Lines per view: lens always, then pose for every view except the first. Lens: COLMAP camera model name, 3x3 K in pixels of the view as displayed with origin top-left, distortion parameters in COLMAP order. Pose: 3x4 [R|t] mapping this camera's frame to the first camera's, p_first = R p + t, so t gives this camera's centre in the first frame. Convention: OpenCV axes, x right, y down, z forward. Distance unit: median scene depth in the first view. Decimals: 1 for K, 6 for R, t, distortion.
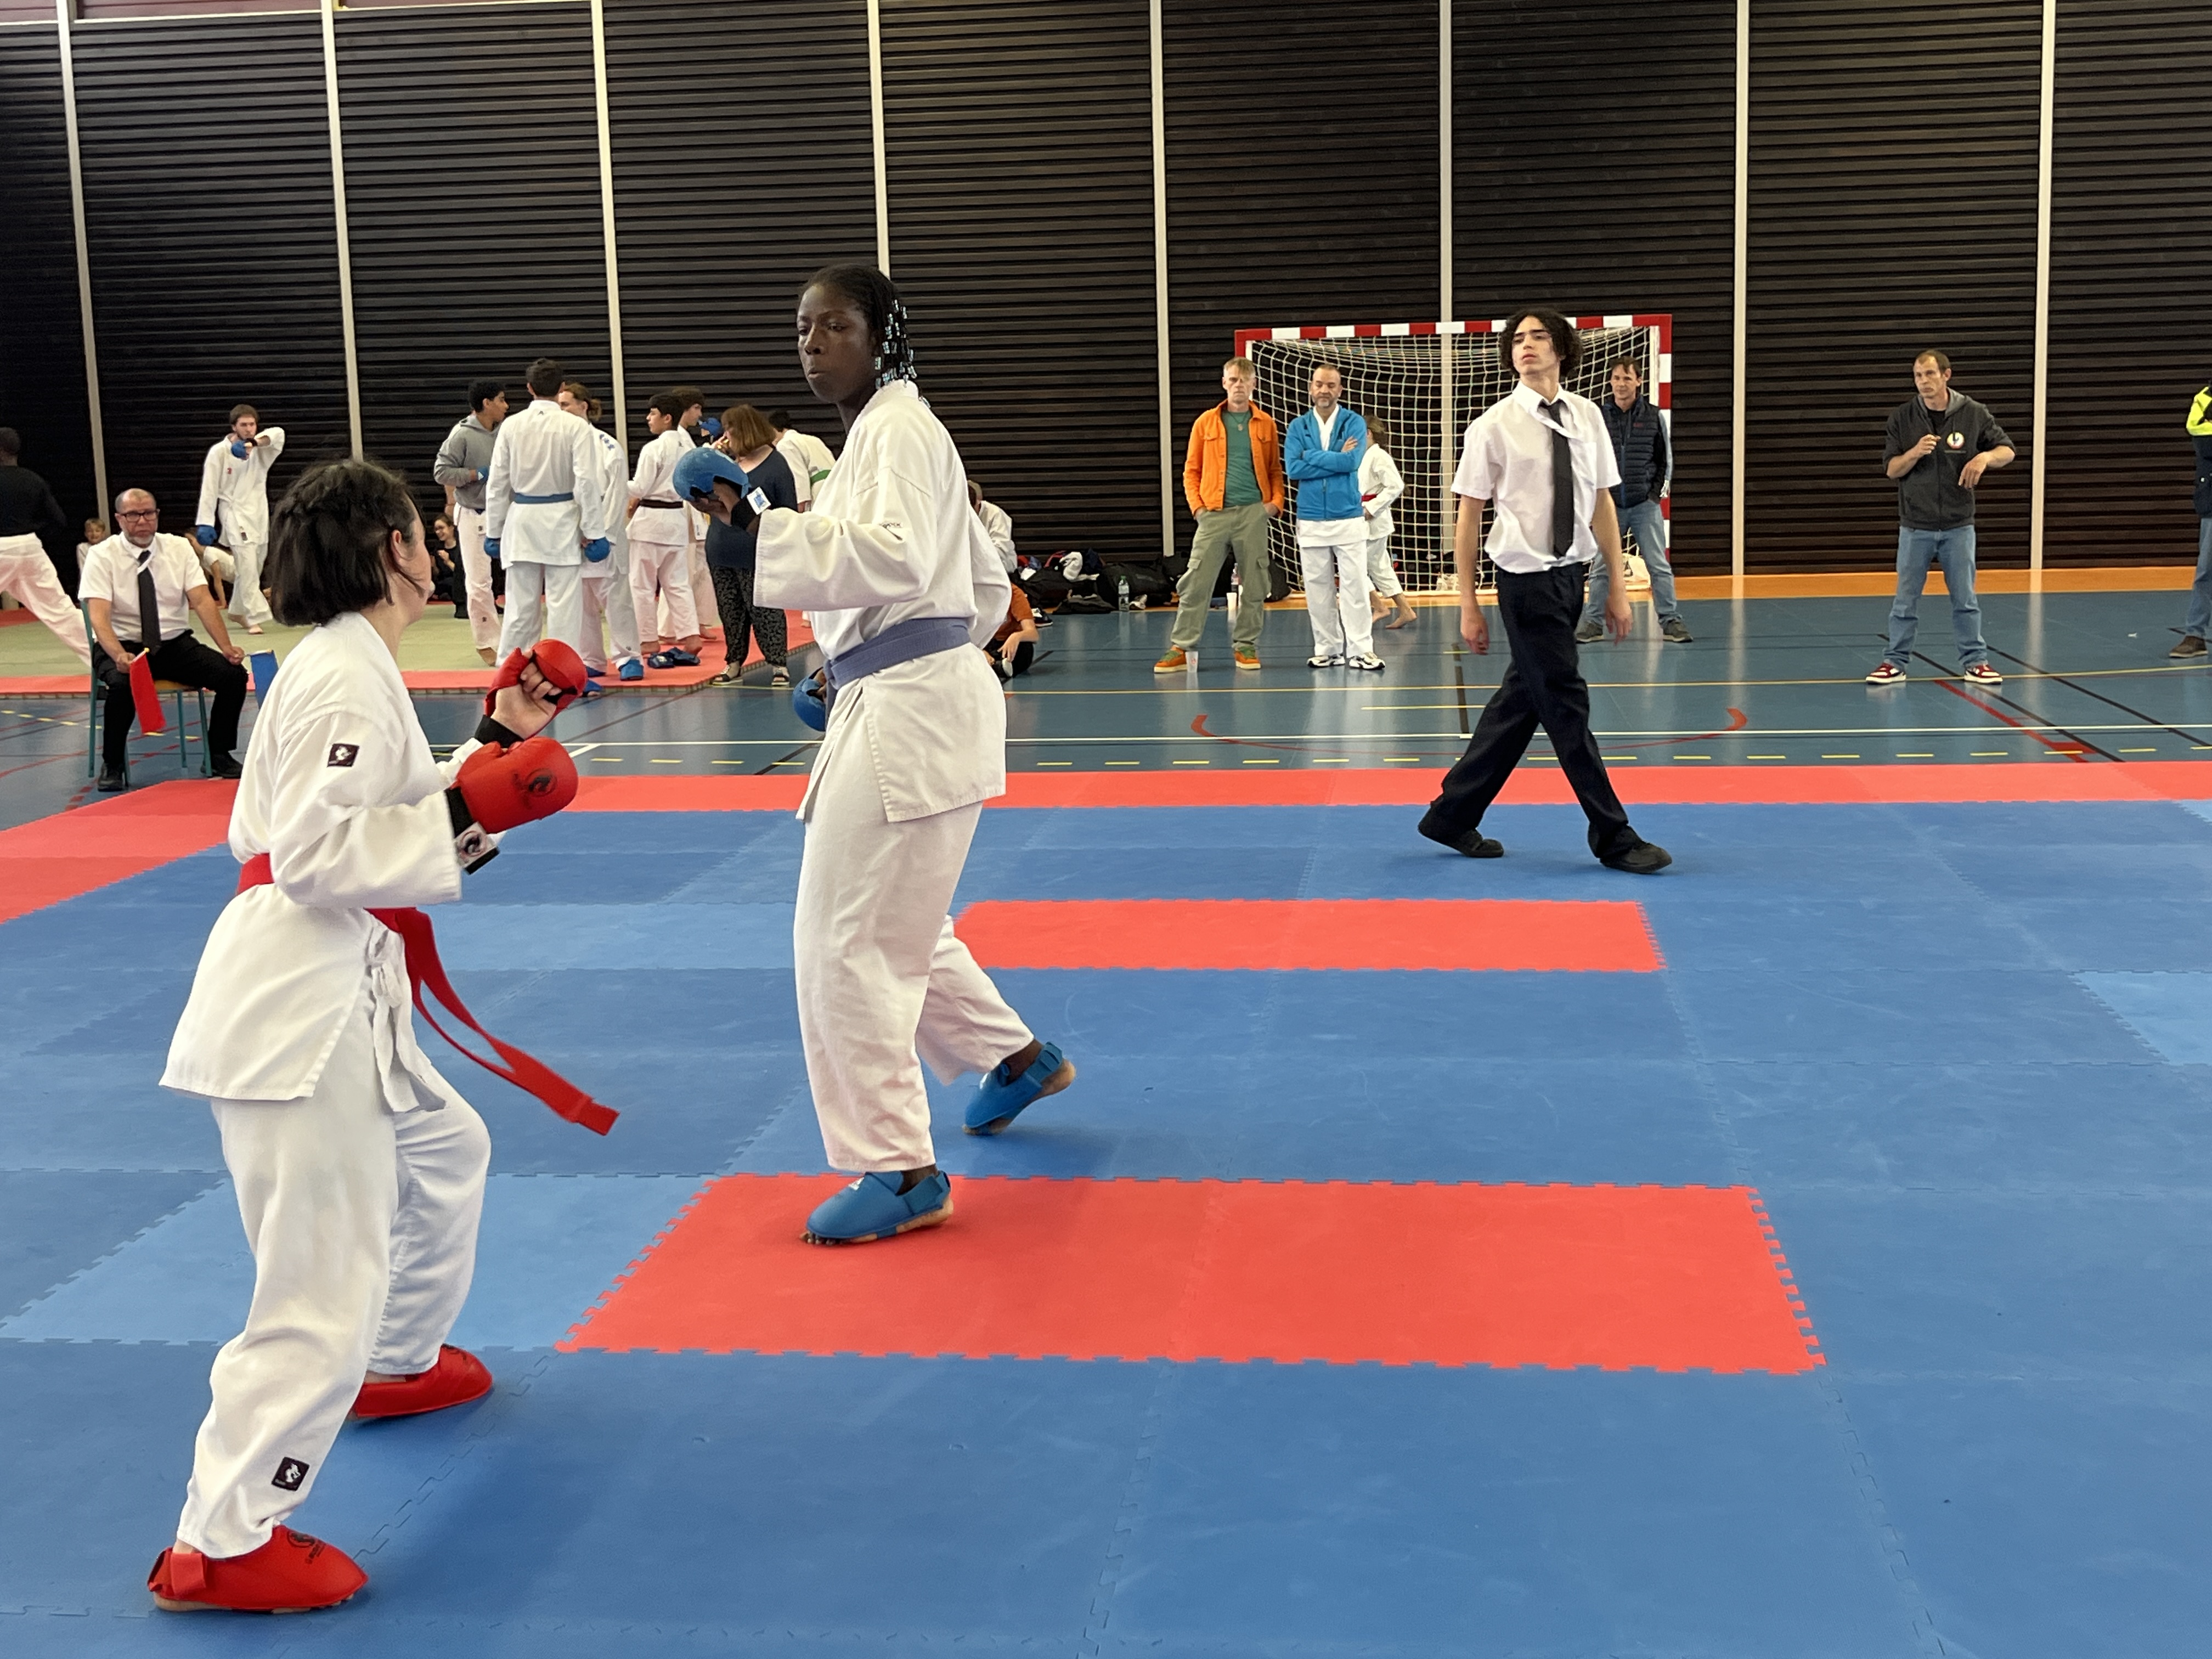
lens RADIAL K [[2744.3, 0, 1086.7], [0, 2744.3, 832.4], [0, 0, 1]] dist [0.050422, 0.000000]
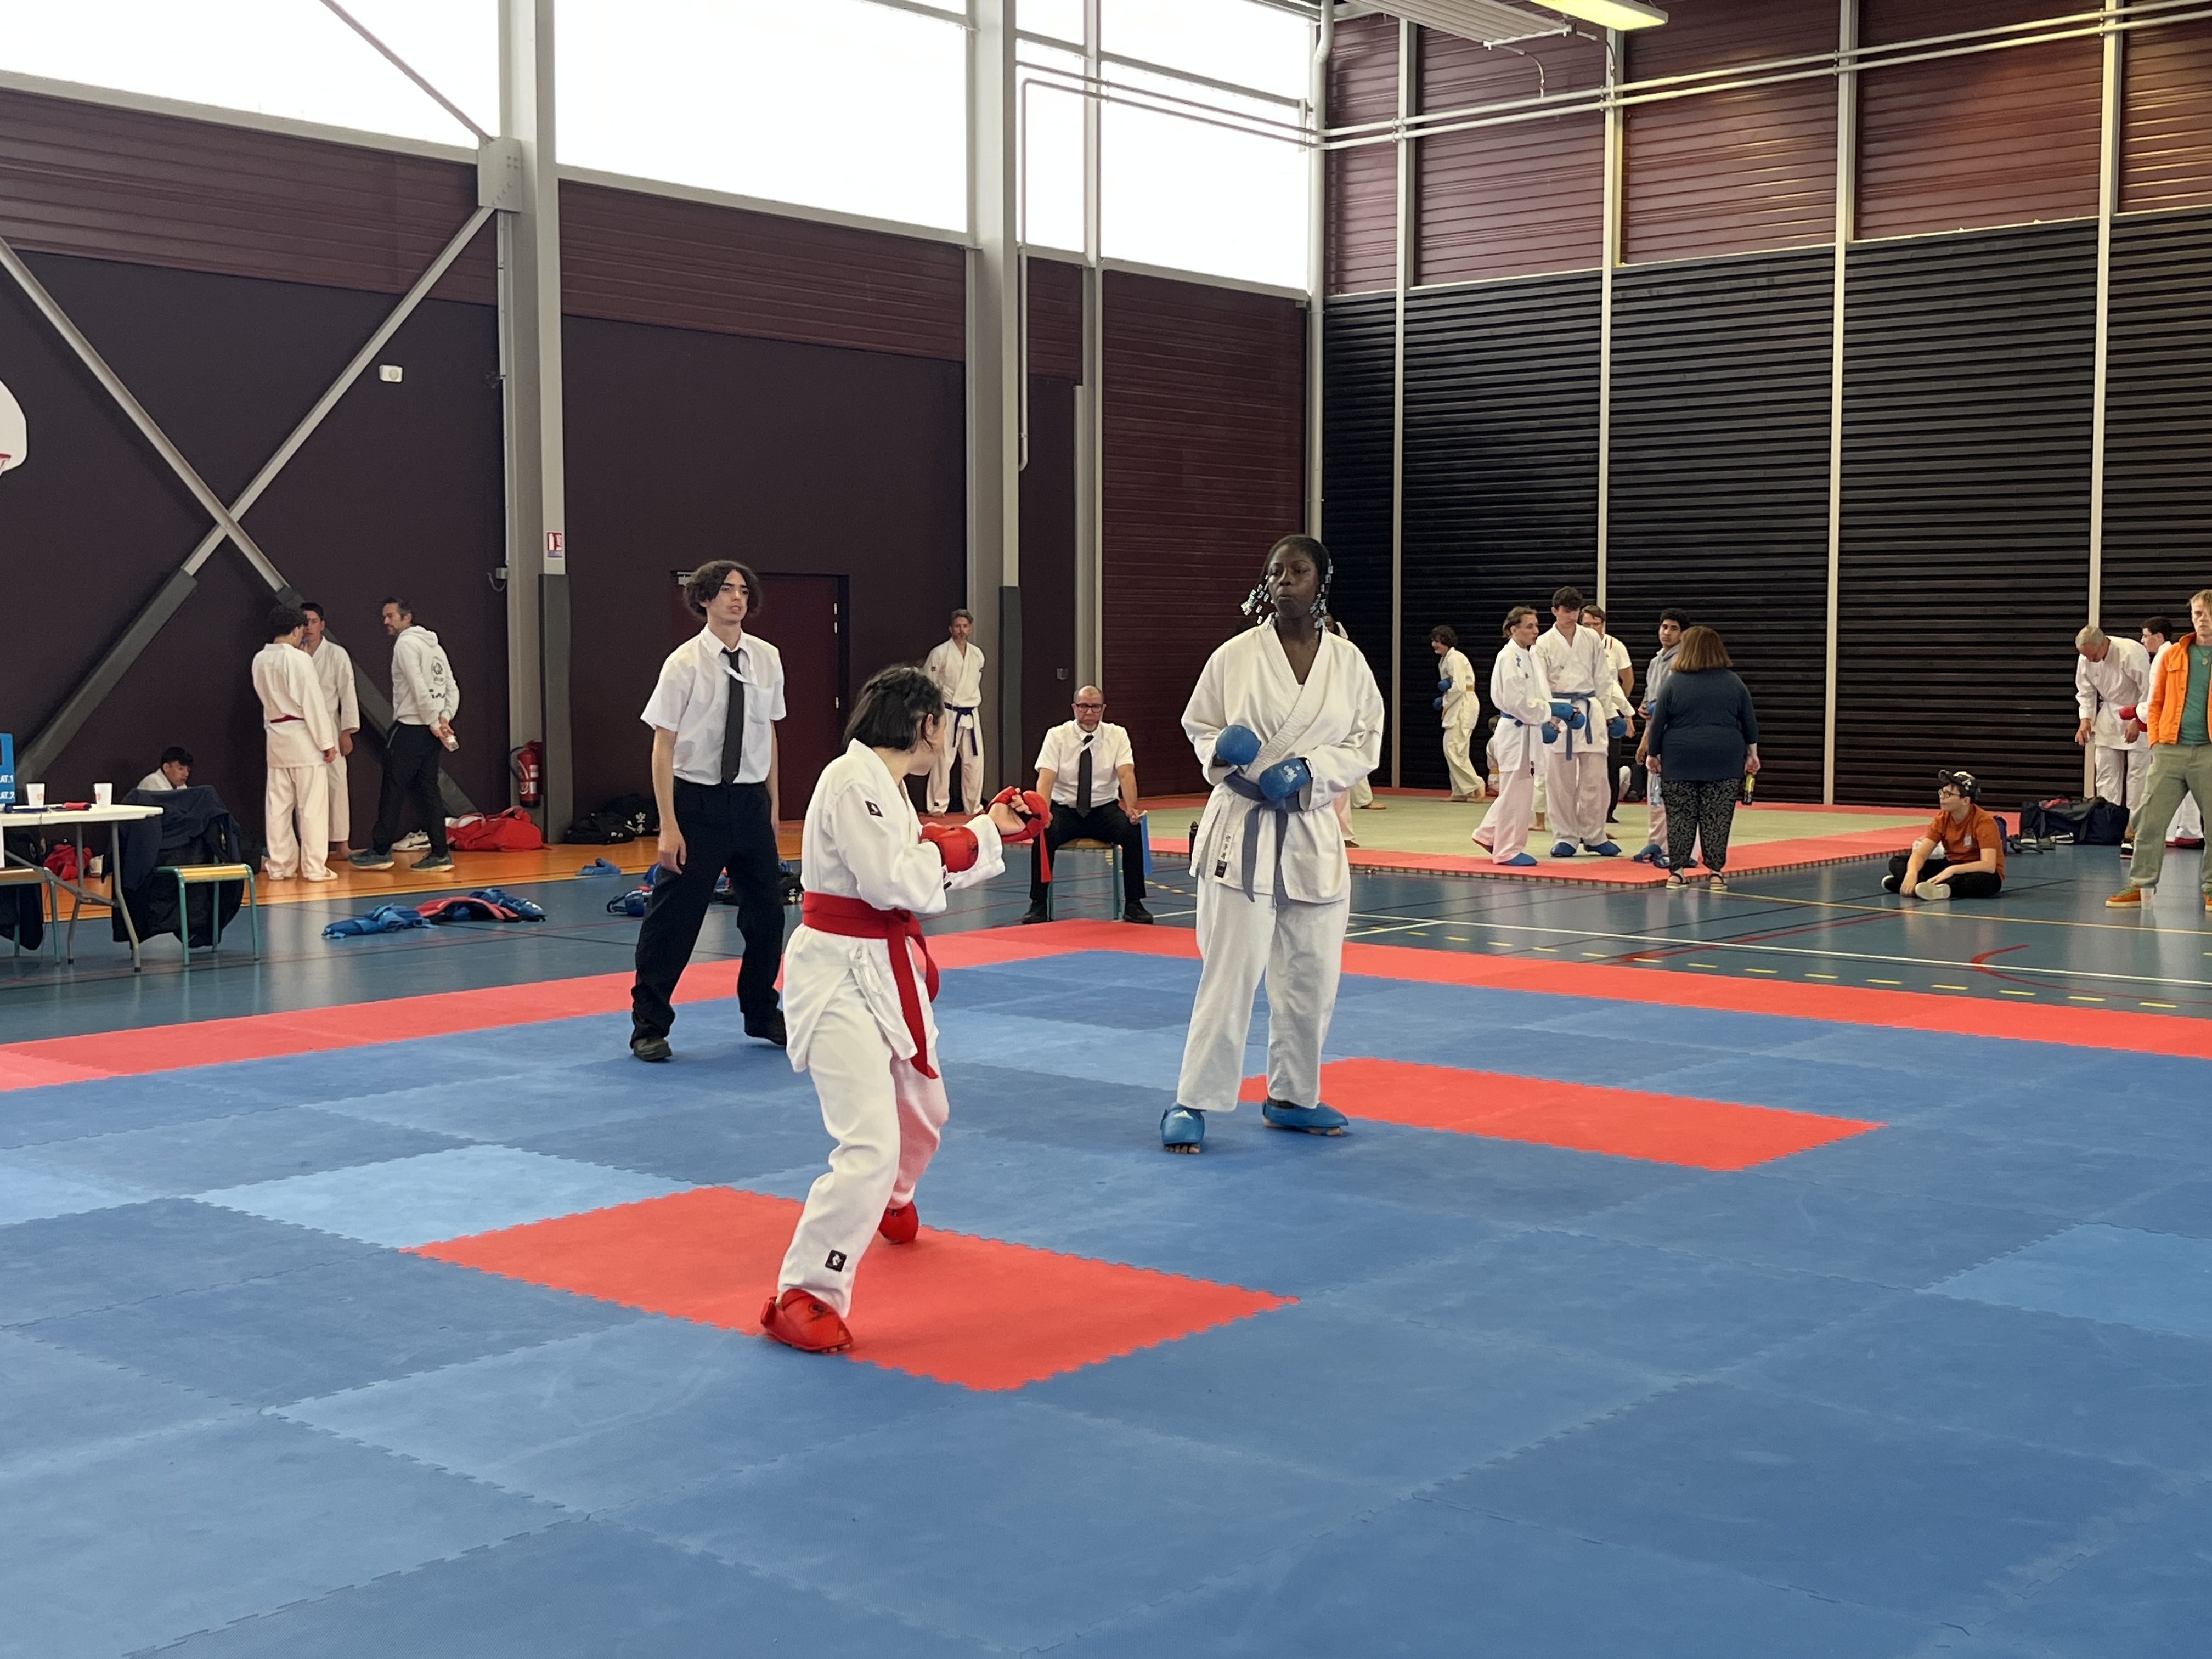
lens RADIAL K [[2744.3, 0, 1106.1], [0, 2744.3, 835.4], [0, 0, 1]] dist [0.050422, 0.000000]
pose [[0.834456, 0.067198, -0.546962, 0.273835], [-0.106310, 0.993523, -0.040127, -0.005493], [0.540723, 0.091631, 0.836195, -0.028024]]
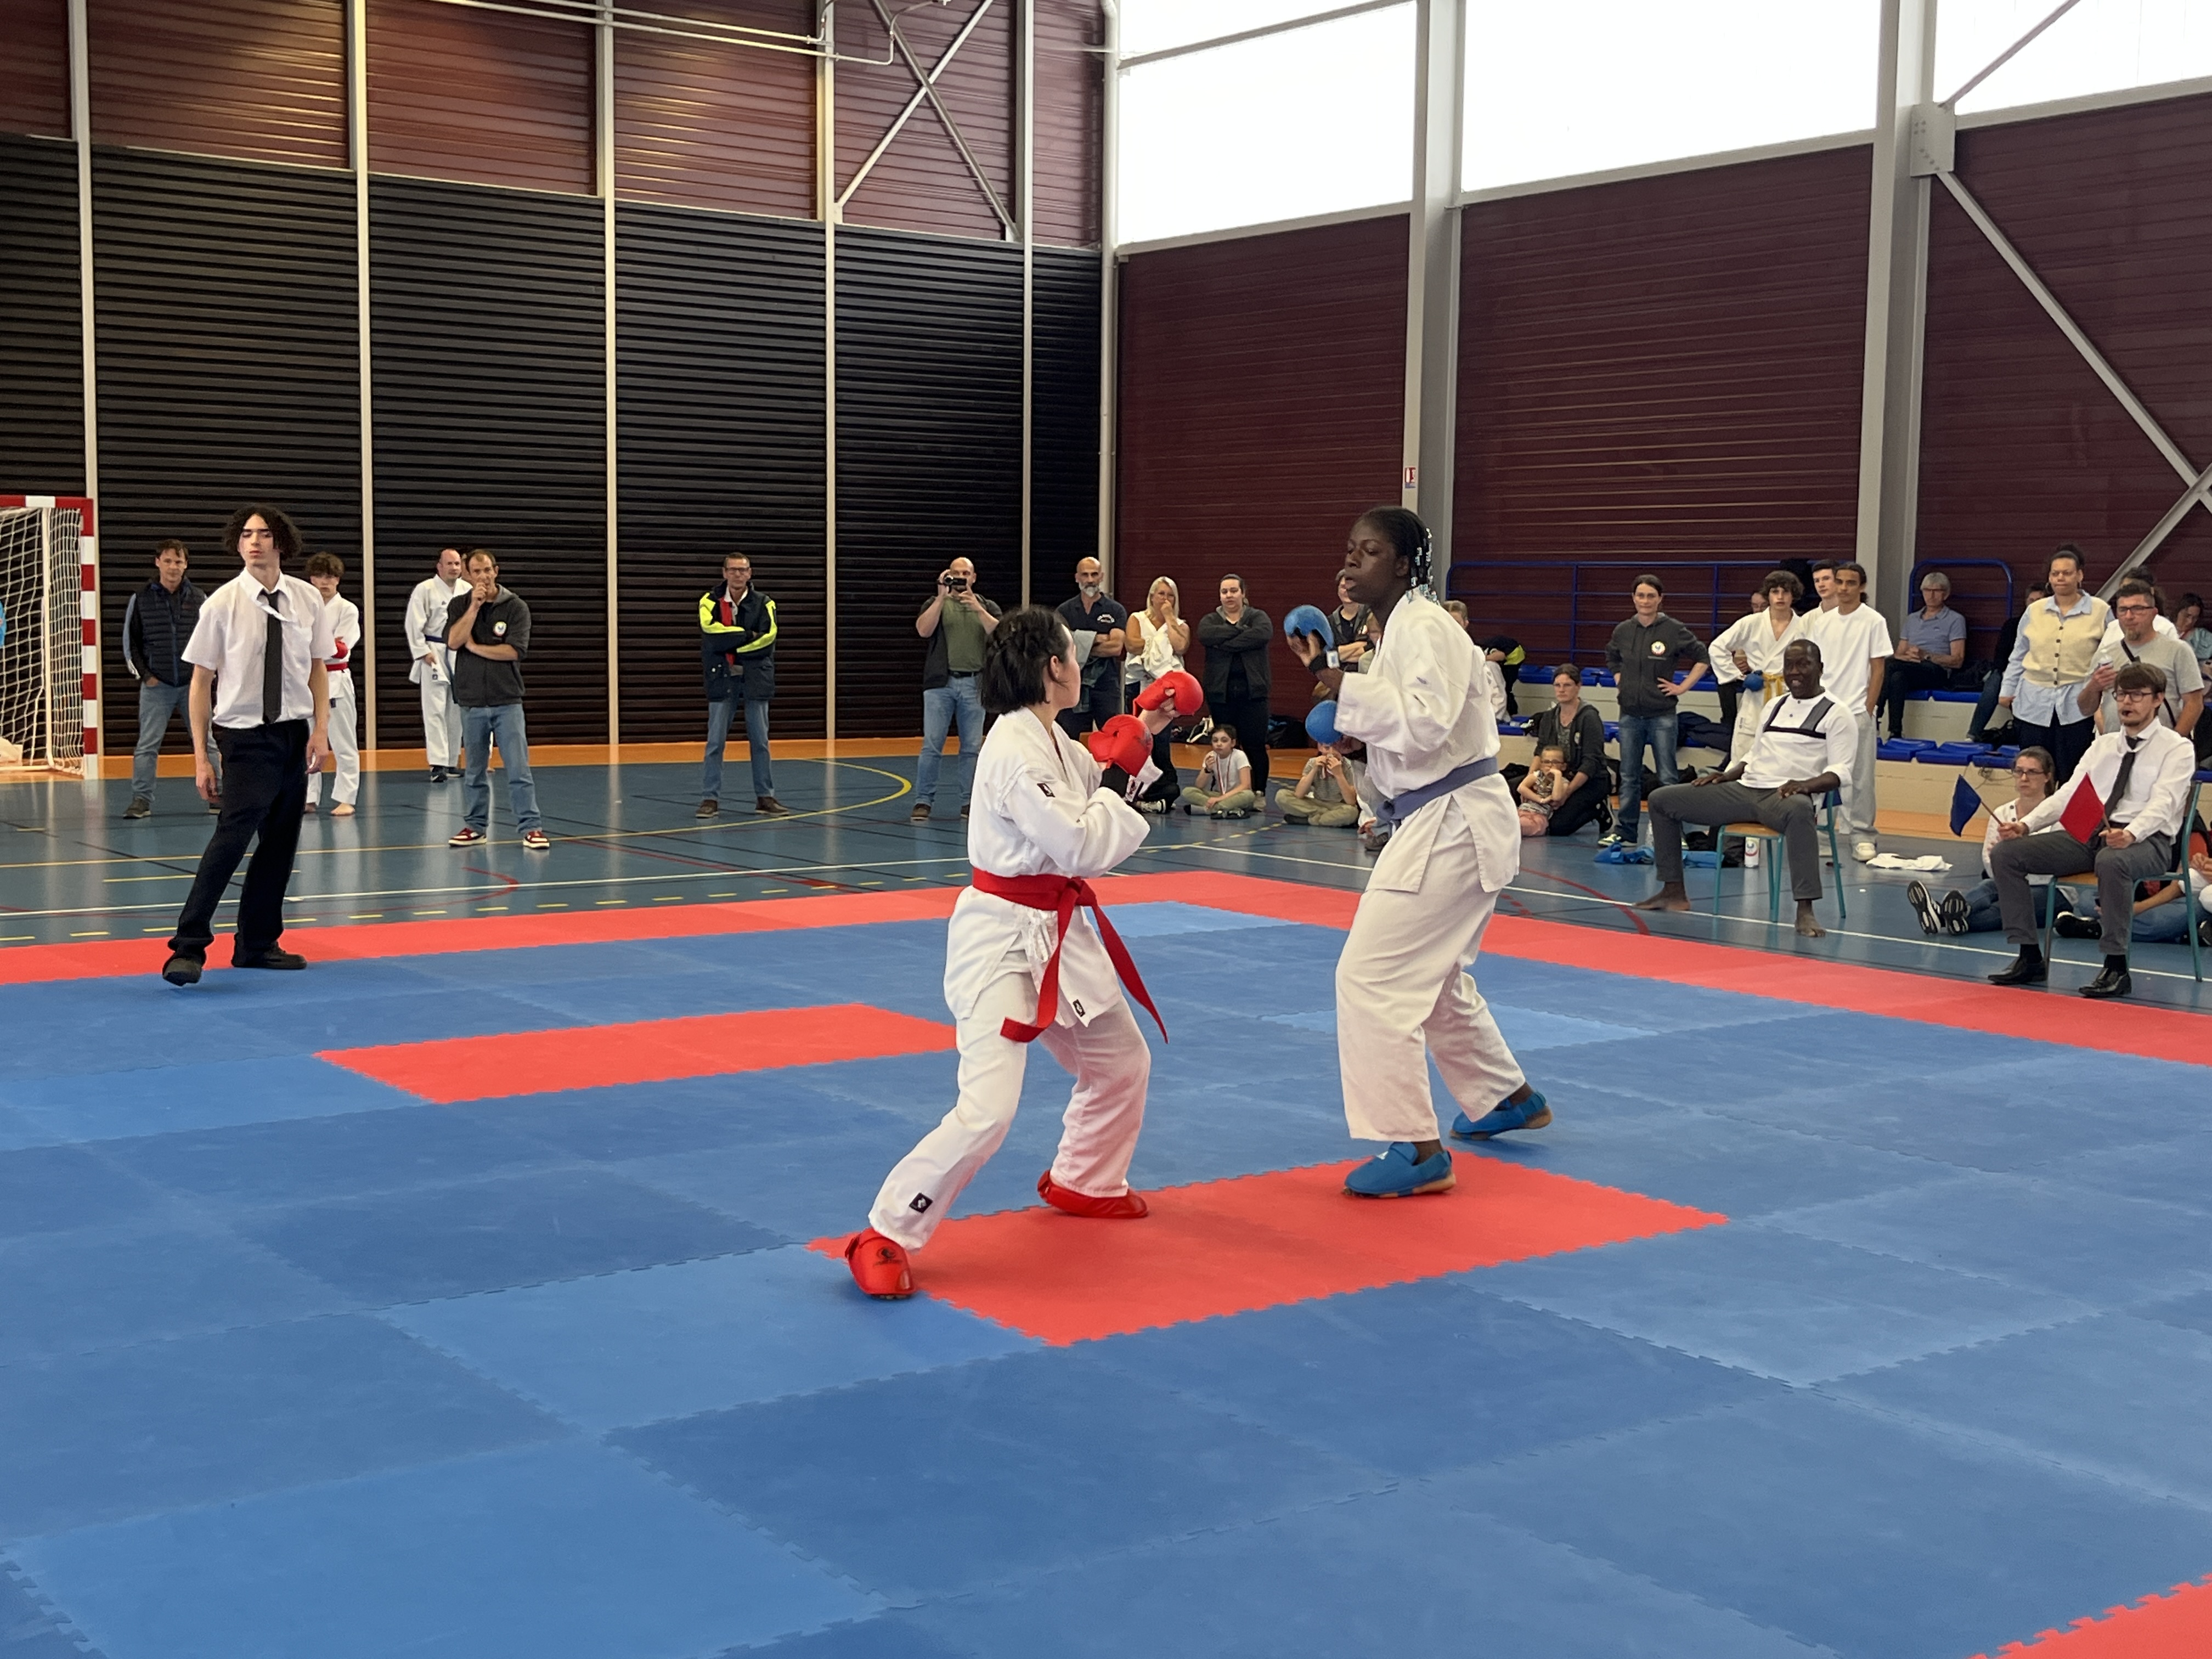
lens RADIAL K [[2744.3, 0, 1090.5], [0, 2744.3, 848.7], [0, 0, 1]] dist [0.050422, 0.000000]
pose [[0.729107, -0.030058, 0.683739, -0.282866], [0.072859, 0.996767, -0.033875, 0.002571], [-0.680510, 0.074515, 0.728940, 0.022270]]
